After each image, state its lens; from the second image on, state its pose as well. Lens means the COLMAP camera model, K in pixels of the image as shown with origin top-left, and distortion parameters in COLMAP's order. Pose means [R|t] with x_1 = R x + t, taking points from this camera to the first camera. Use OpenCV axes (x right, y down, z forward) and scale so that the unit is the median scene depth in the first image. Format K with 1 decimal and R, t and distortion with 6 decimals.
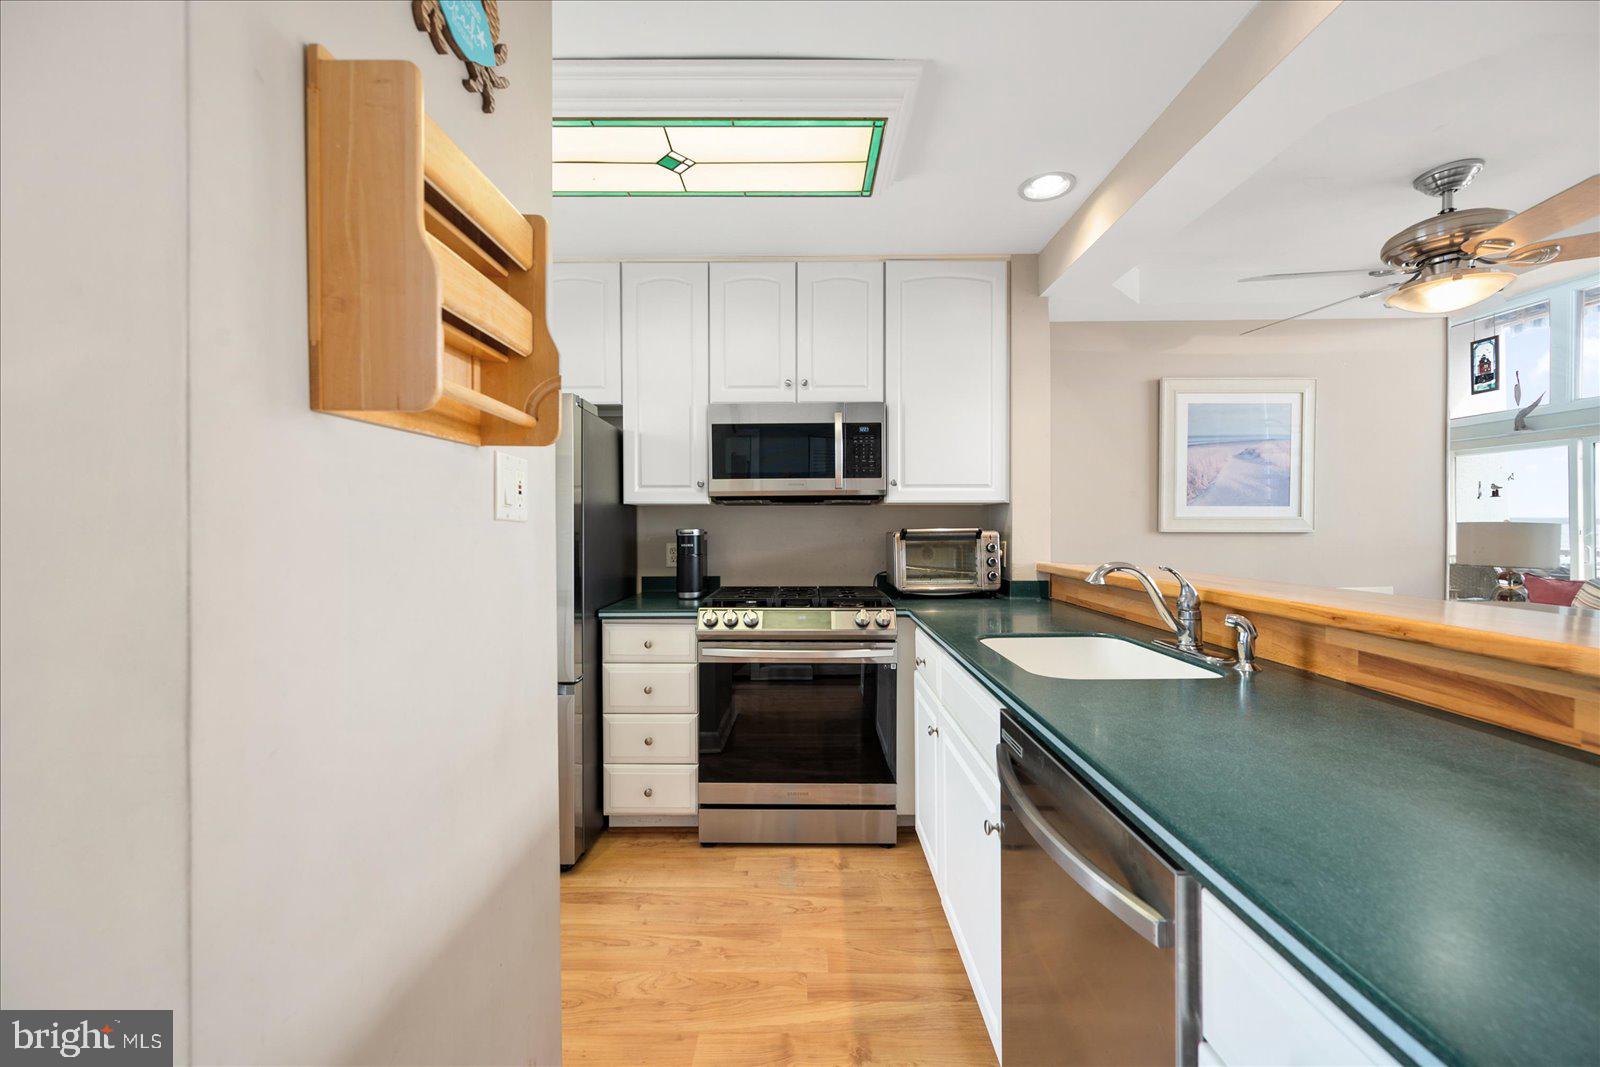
lens RADIAL K [[639.5, 0, 797.9], [0, 639.5, 530.4], [0, 0, 1]] dist [-0.001657, -0.000141]
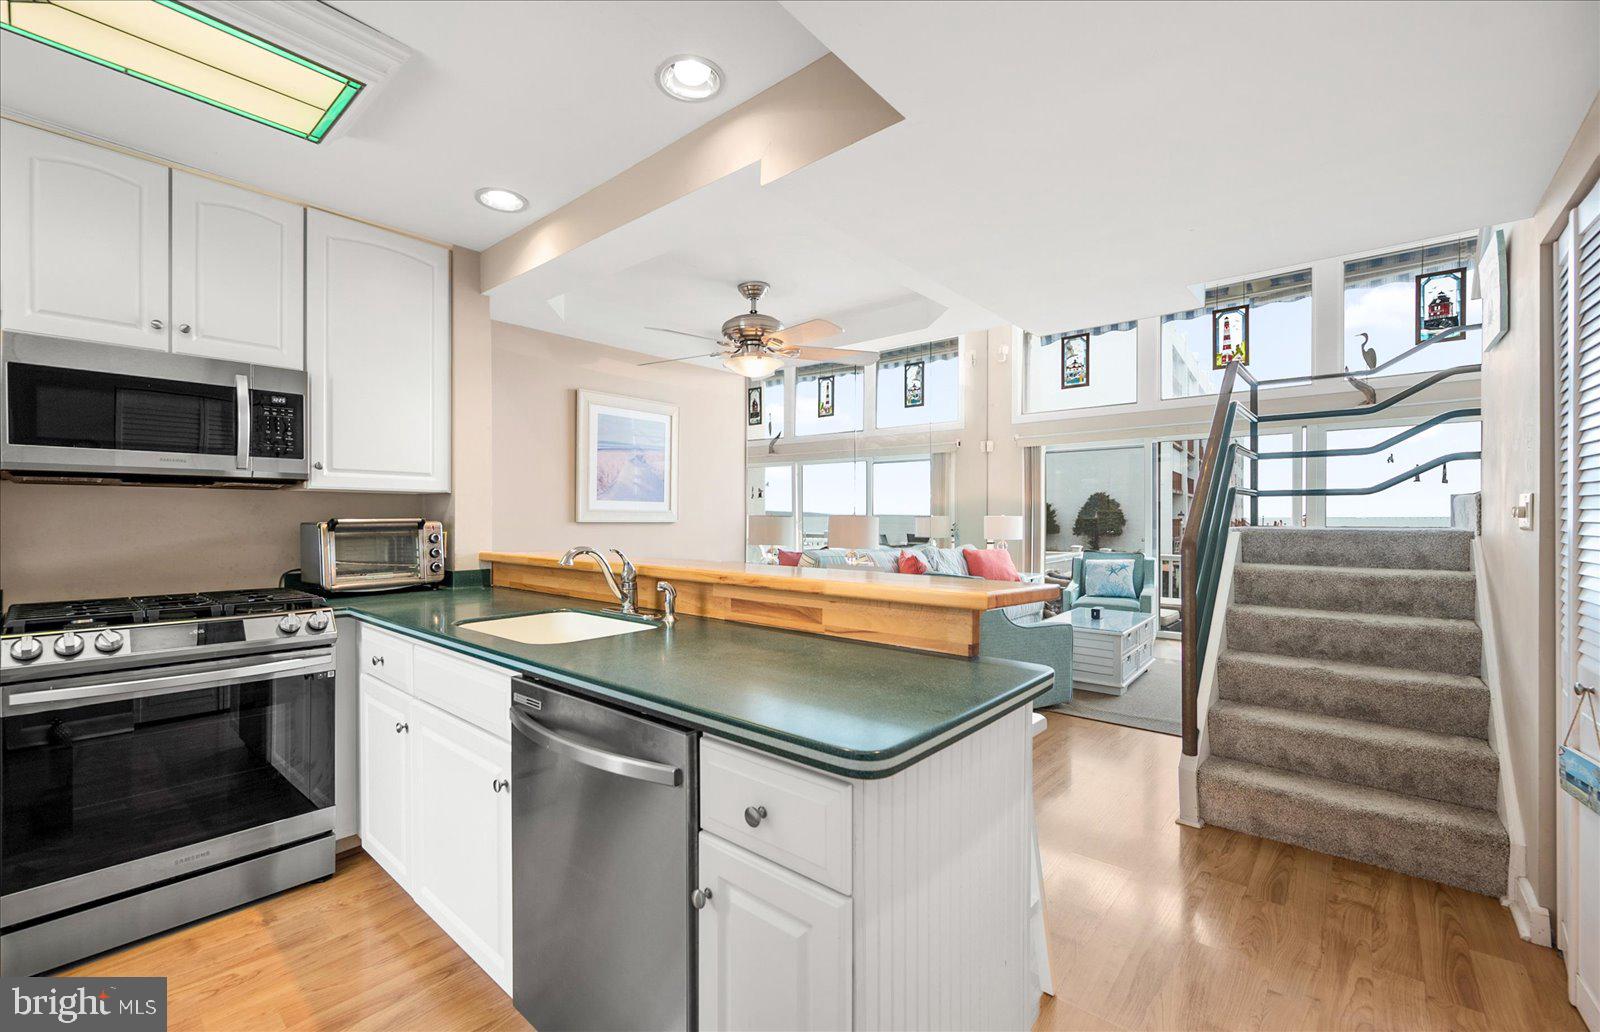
lens RADIAL K [[647.4, 0, 800.0], [0, 647.4, 516.0], [0, 0, 1]] dist [0.000734, -0.000002]
pose [[0.627971, 0.006093, 0.778212, -0.126530], [-0.000919, 0.999974, -0.007088, -0.000560], [-0.778236, 0.003736, 0.627961, -0.063326]]
